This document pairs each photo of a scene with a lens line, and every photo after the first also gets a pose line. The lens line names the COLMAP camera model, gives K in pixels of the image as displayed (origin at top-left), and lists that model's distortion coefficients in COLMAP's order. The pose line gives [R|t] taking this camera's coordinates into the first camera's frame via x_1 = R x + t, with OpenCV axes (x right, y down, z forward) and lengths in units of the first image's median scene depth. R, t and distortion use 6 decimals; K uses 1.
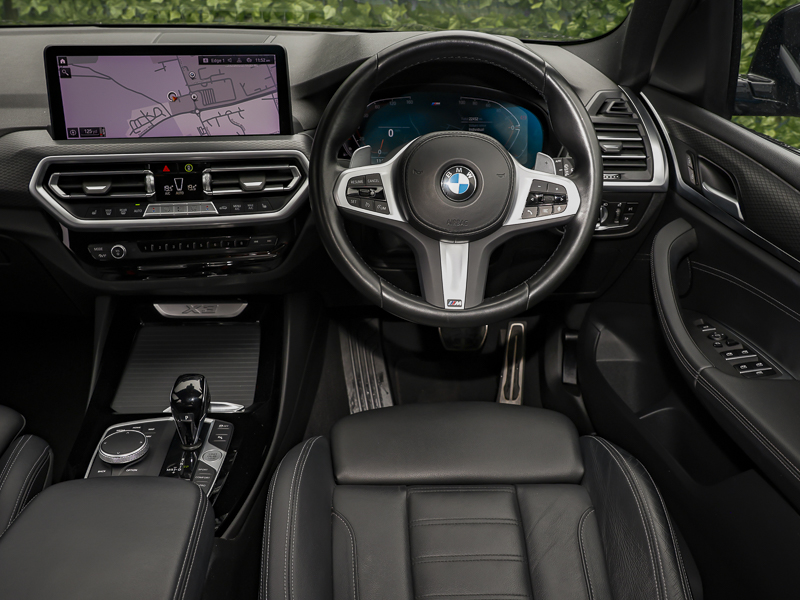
lens RADIAL K [[669.8, 0, 376.3], [0, 669.8, 289.6], [0, 0, 1]] dist [0.015496, 0.013582]
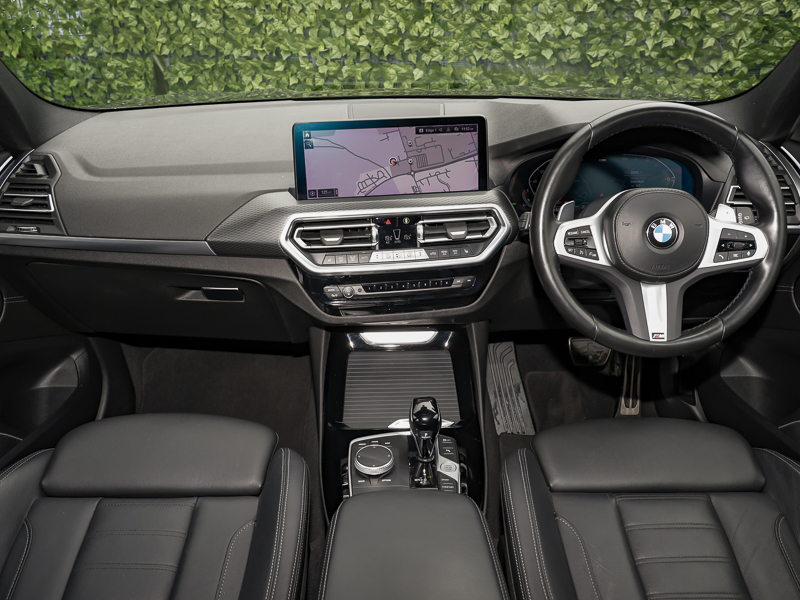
lens RADIAL K [[564.0, 0, 401.7], [0, 564.0, 294.0], [0, 0, 1]] dist [0.022900, 0.000484]
pose [[0.999393, -0.011397, -0.032930, -0.258605], [0.010993, 0.999863, -0.012413, -0.039920], [0.033067, 0.012044, 0.999381, 0.003361]]
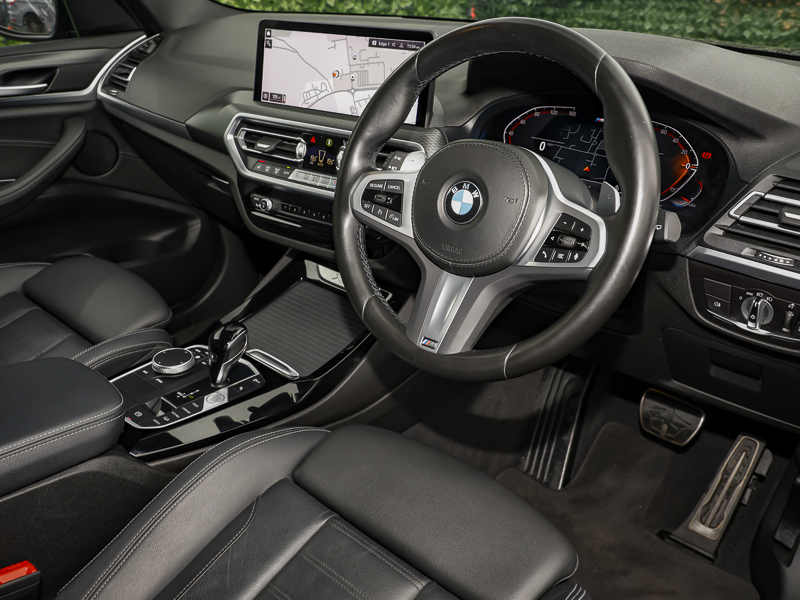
lens RADIAL K [[666.2, 0, 404.3], [0, 666.2, 305.4], [0, 0, 1]] dist [0.027795, 0.003321]
pose [[0.737413, 0.306796, -0.601746, 0.523129], [-0.306308, 0.945911, 0.106899, -0.087856], [0.601994, 0.105491, 0.791501, 0.268907]]
